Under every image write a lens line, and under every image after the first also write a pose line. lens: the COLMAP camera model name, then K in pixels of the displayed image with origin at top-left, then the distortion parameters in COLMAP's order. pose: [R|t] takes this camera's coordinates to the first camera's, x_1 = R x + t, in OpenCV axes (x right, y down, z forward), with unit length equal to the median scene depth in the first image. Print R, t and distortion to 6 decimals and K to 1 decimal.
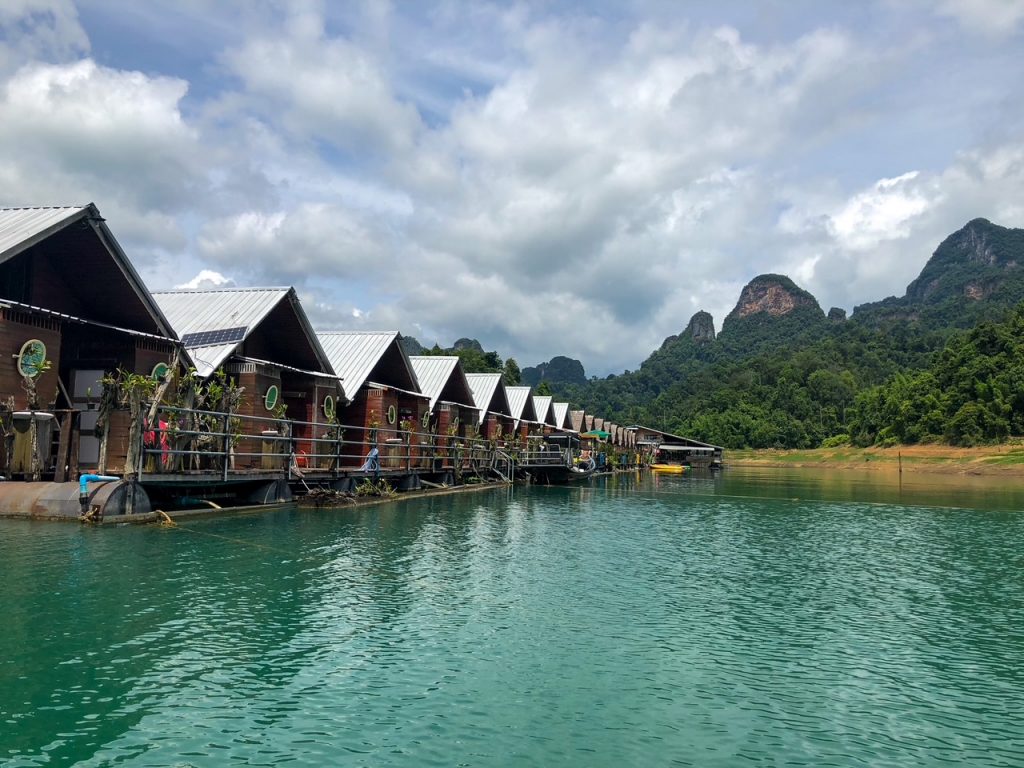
lens RADIAL K [[869.1, 0, 512.0], [0, 869.1, 384.0], [0, 0, 1]] dist [0.014537, -0.012220]
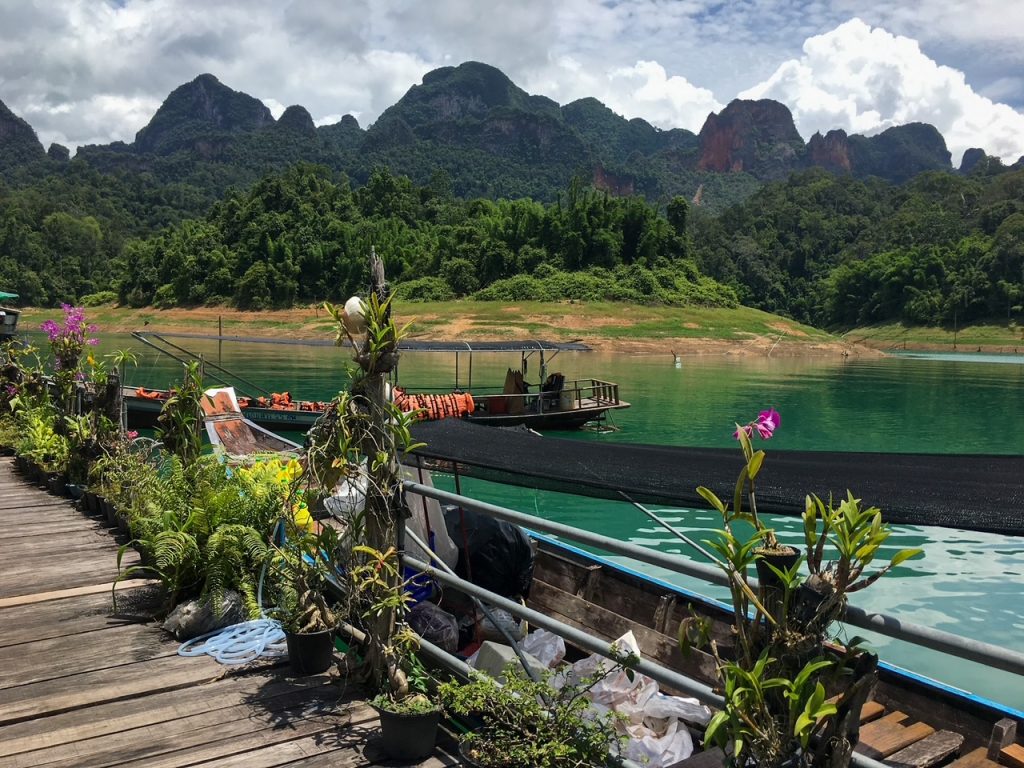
lens RADIAL K [[869.1, 0, 512.0], [0, 869.1, 384.0], [0, 0, 1]] dist [0.014537, -0.012220]
pose [[0.656100, -0.049639, 0.753039, -0.001274], [-0.074433, 0.988713, 0.130026, 0.007747], [-0.750994, -0.141361, 0.645000, 0.152268]]
